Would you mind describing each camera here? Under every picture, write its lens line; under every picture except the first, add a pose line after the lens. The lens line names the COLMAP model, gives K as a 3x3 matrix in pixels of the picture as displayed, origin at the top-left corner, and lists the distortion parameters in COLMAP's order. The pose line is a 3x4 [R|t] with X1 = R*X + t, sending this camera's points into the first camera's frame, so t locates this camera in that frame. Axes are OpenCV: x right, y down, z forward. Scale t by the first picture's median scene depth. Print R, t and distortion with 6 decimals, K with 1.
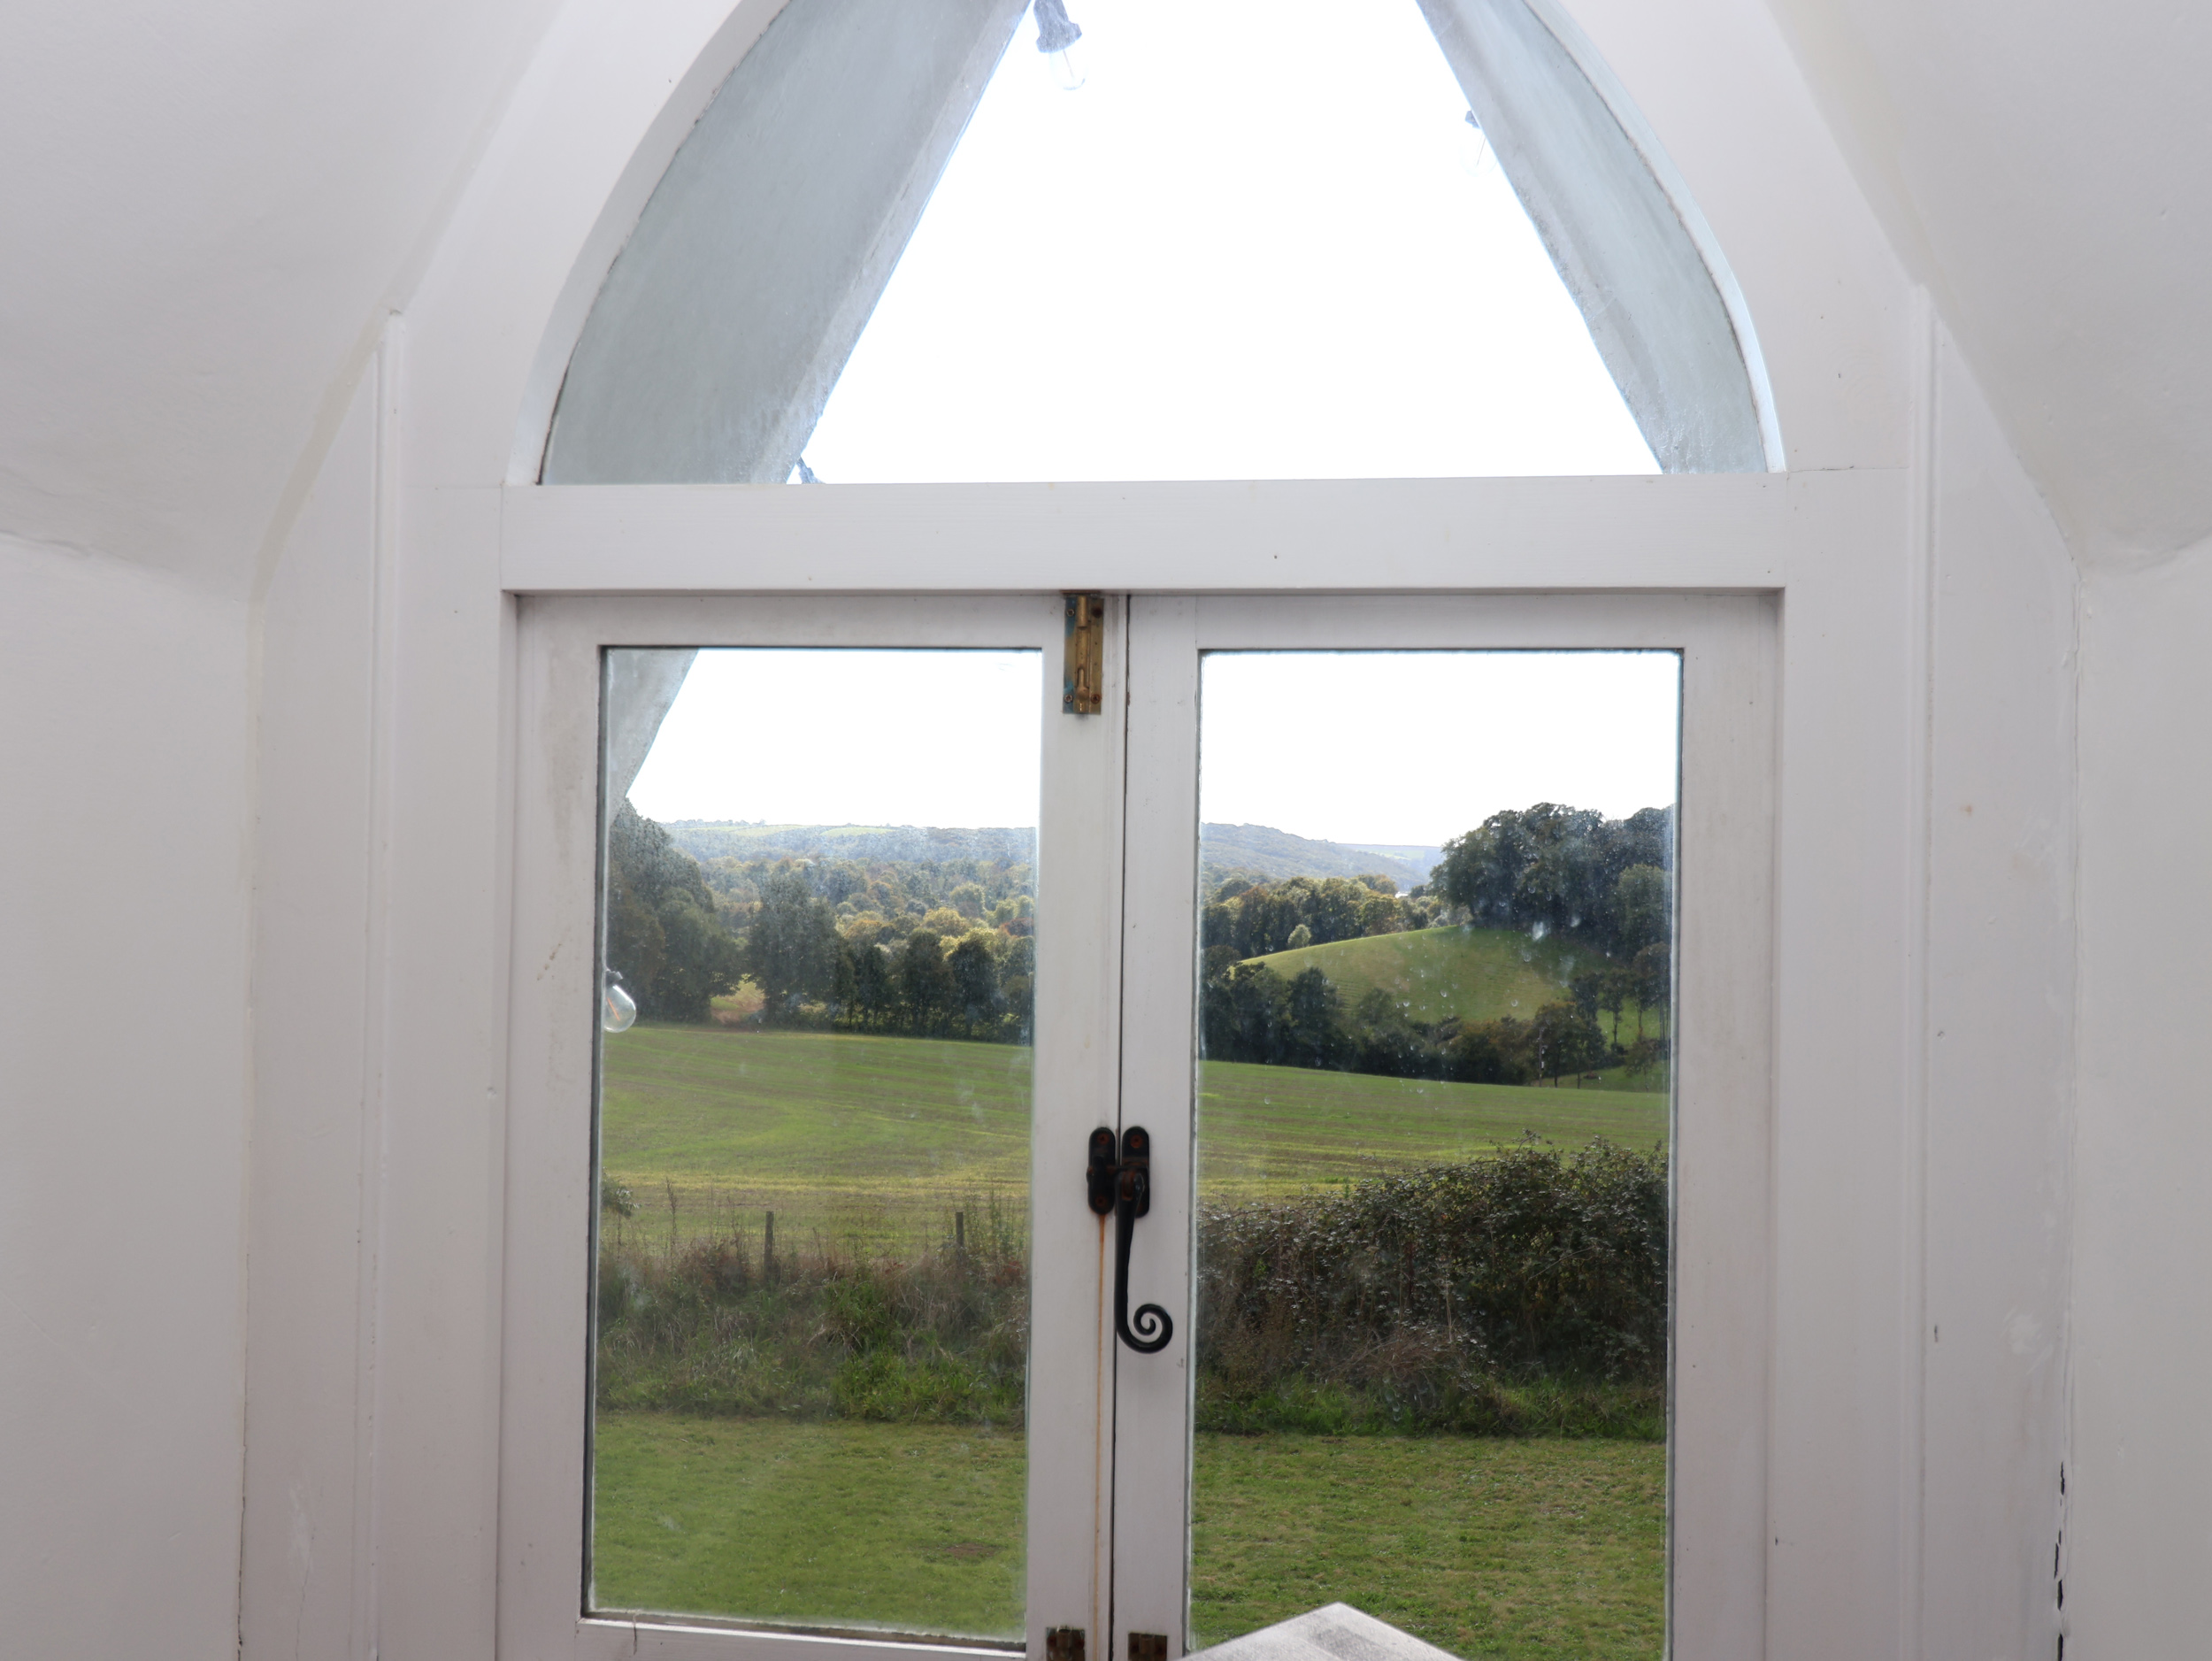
lens RADIAL K [[1865.5, 0, 1106.0], [0, 1865.5, 830.5], [0, 0, 1]] dist [-0.000891, -0.000522]
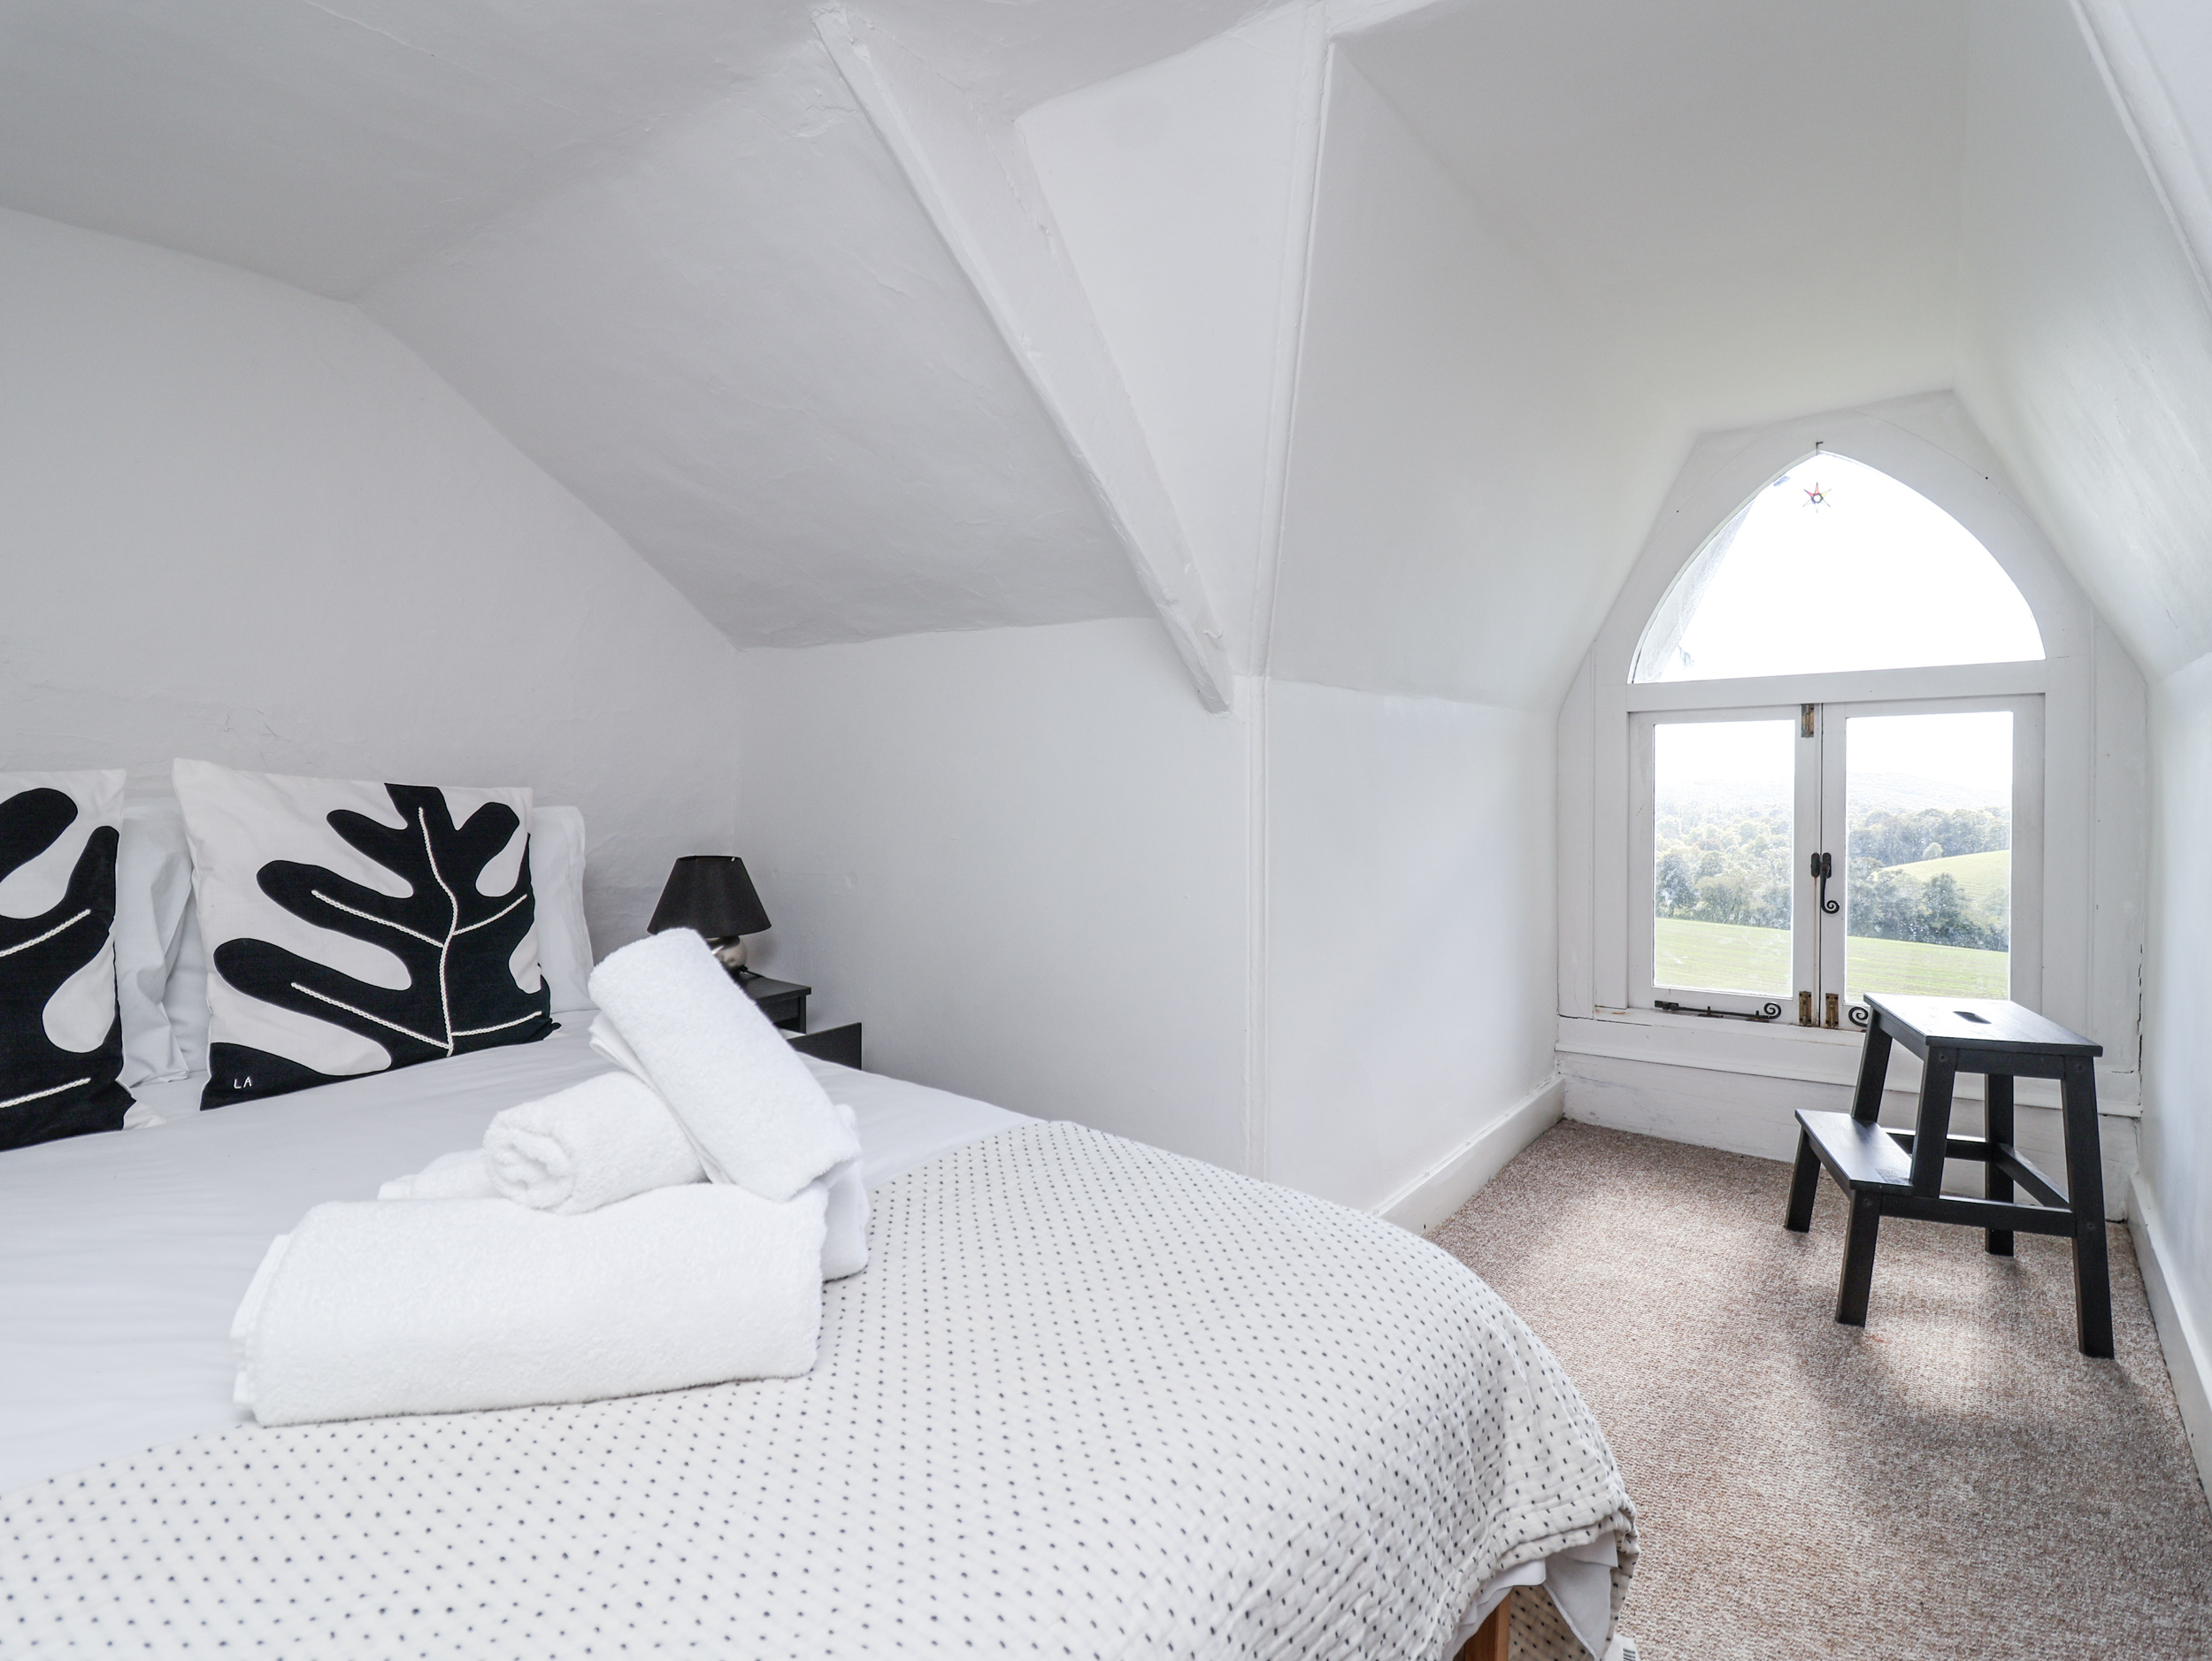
lens RADIAL K [[1150.4, 0, 1106.0], [0, 1150.4, 830.5], [0, 0, 1]] dist [0.004287, -0.016626]
pose [[0.866070, -0.009495, -0.499832, -0.075022], [0.027086, 0.999242, 0.027950, 0.017275], [0.499188, -0.037745, 0.865671, -1.514459]]
